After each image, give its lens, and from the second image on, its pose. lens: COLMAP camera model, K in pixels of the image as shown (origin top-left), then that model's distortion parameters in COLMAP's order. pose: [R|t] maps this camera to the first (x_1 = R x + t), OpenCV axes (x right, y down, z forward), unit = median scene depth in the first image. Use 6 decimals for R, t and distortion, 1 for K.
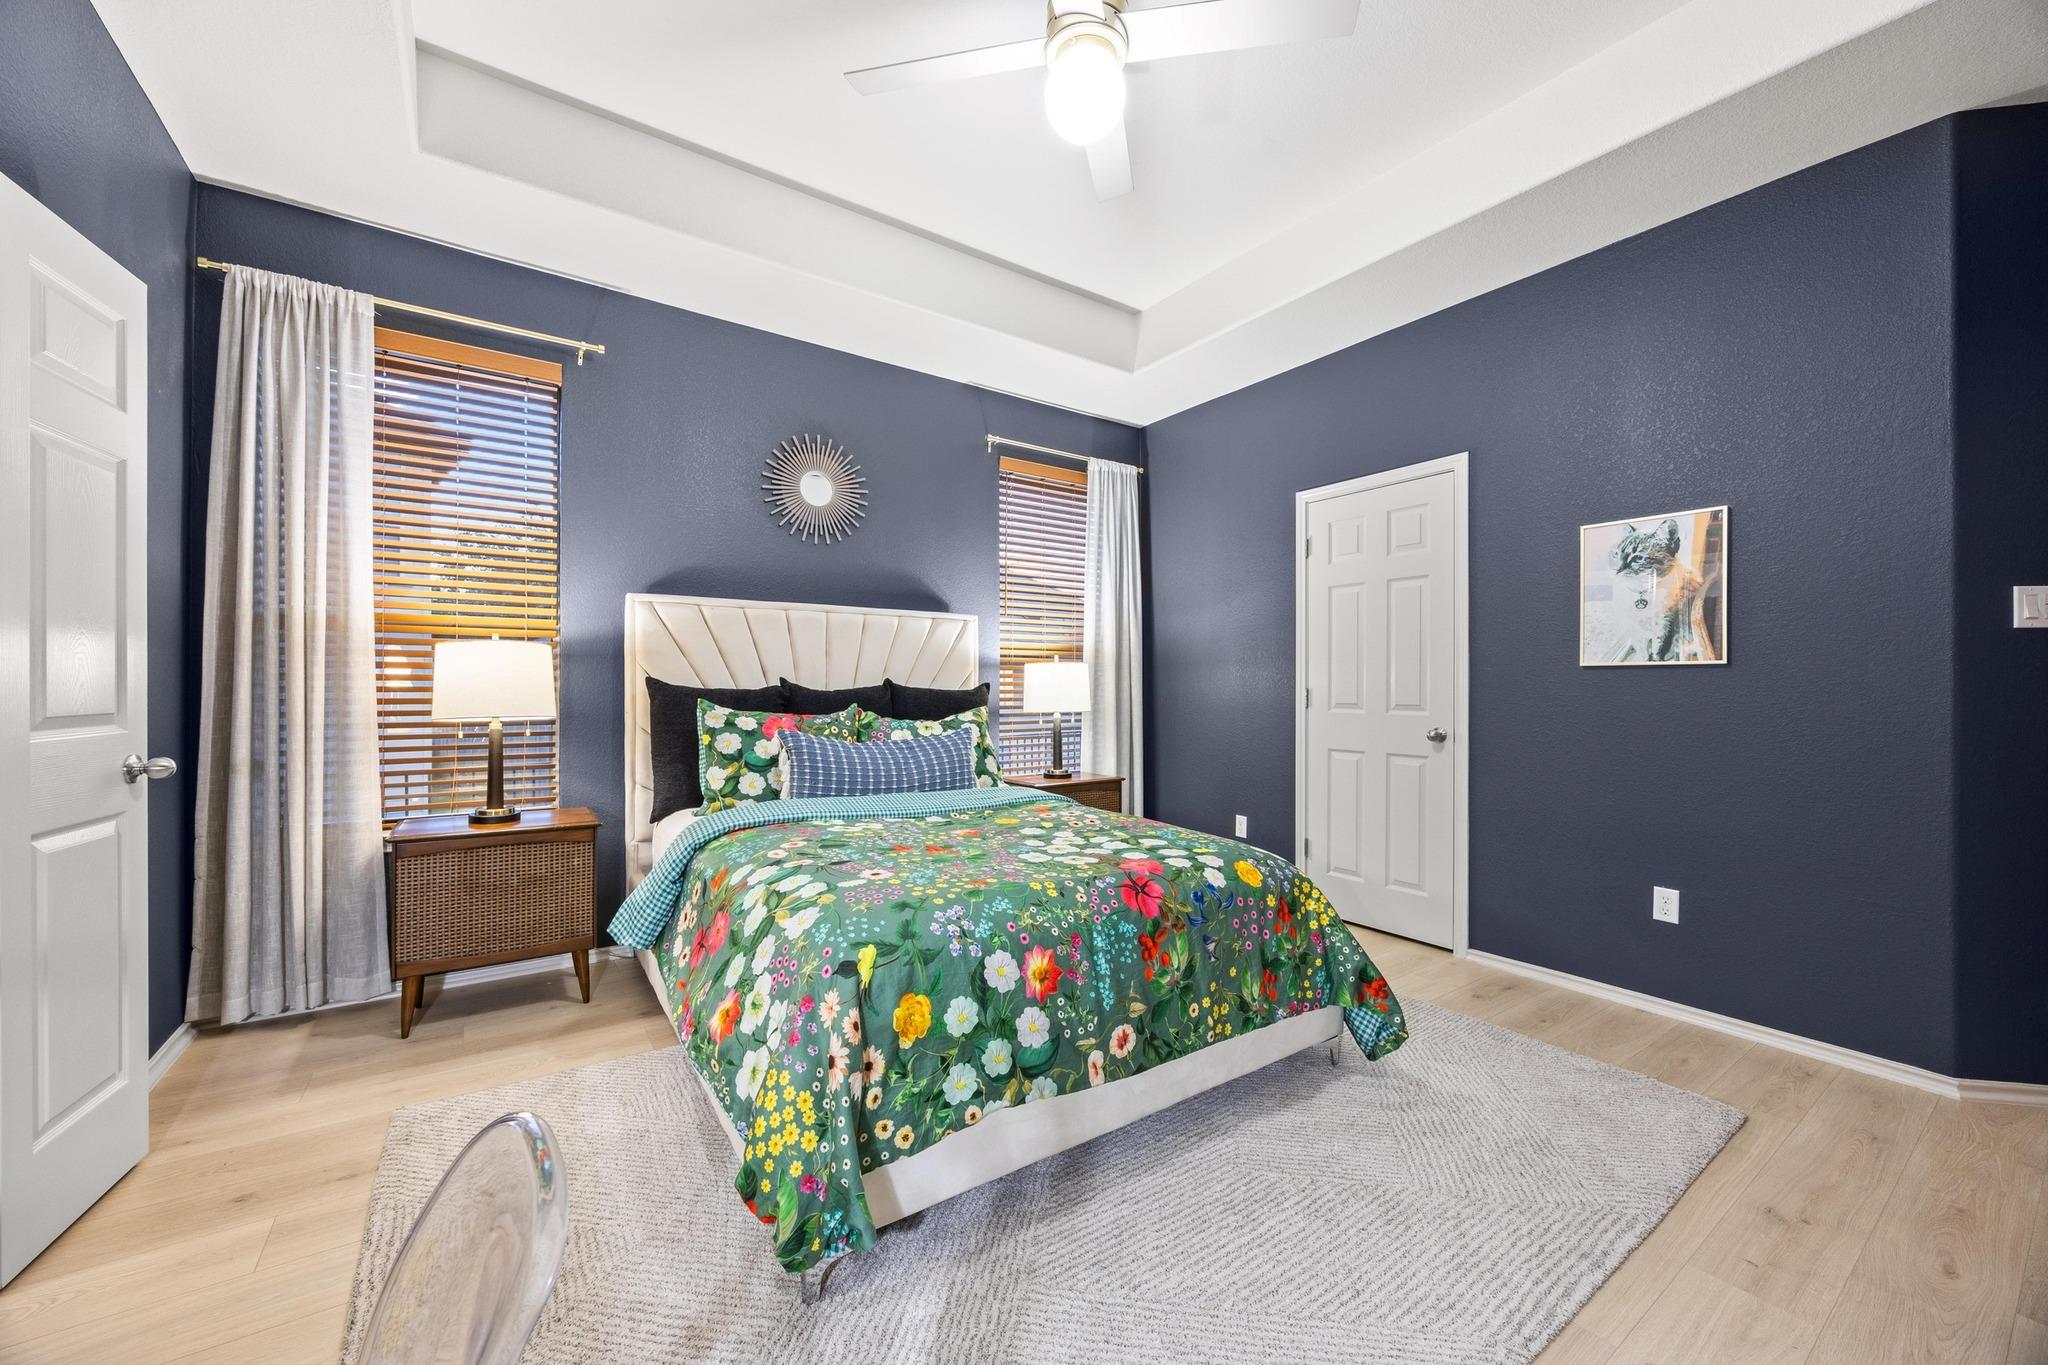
lens RADIAL K [[790.6, 0, 1024.7], [0, 790.6, 679.4], [0, 0, 1]] dist [-0.000125, 0.000379]
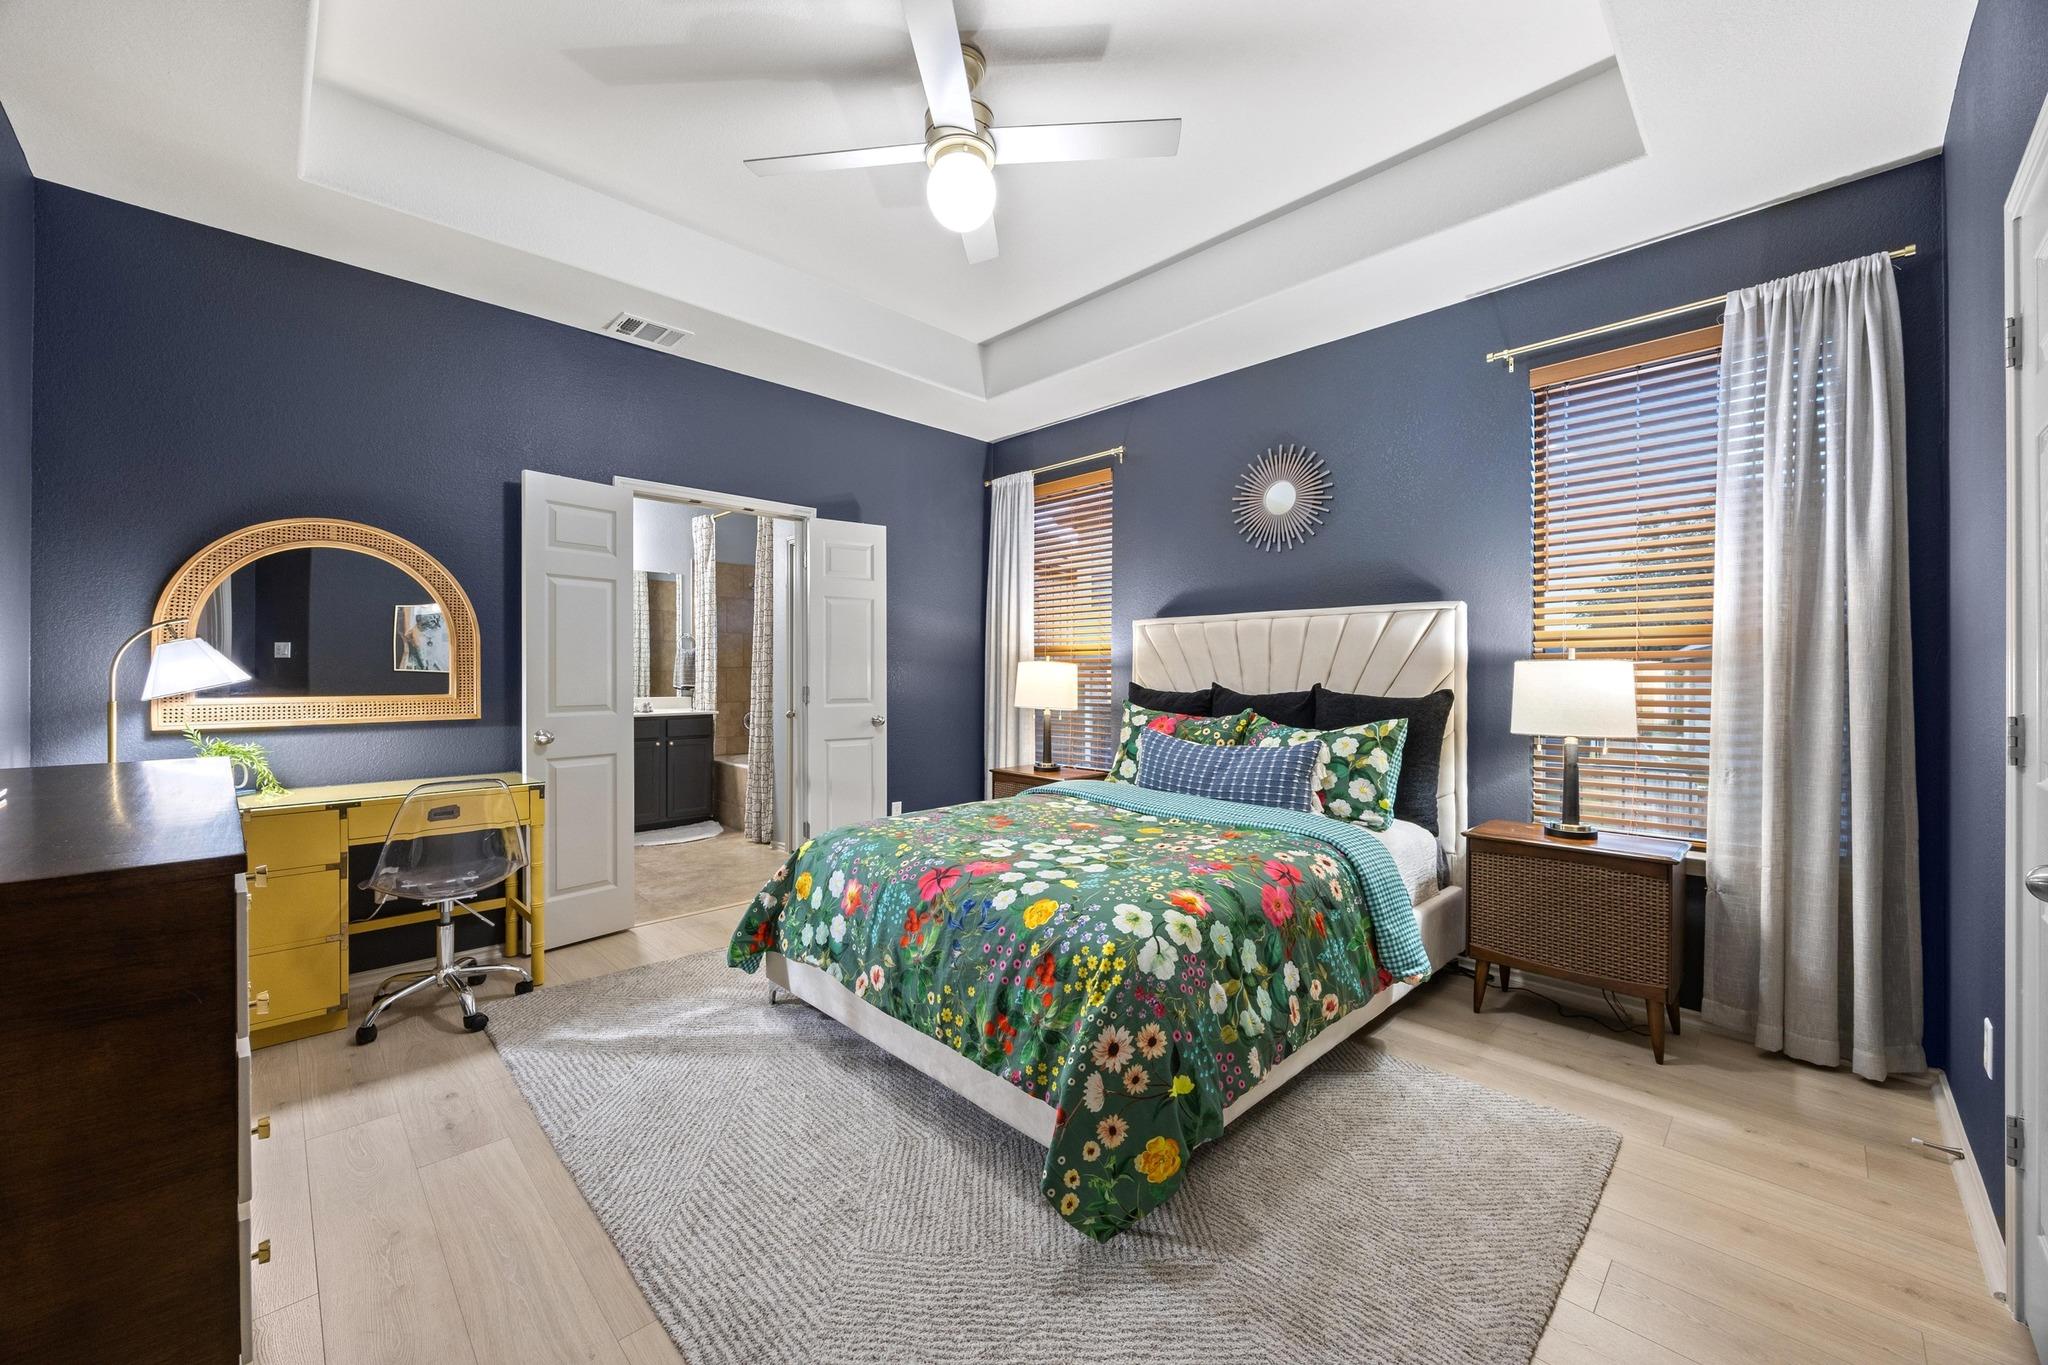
lens RADIAL K [[790.6, 0, 1024.7], [0, 790.6, 679.4], [0, 0, 1]] dist [-0.000125, 0.000379]
pose [[0.156960, 0.001411, -0.987604, 1.163769], [0.004086, 0.999989, 0.002078, -0.016562], [0.987597, -0.004362, 0.156952, 0.858595]]
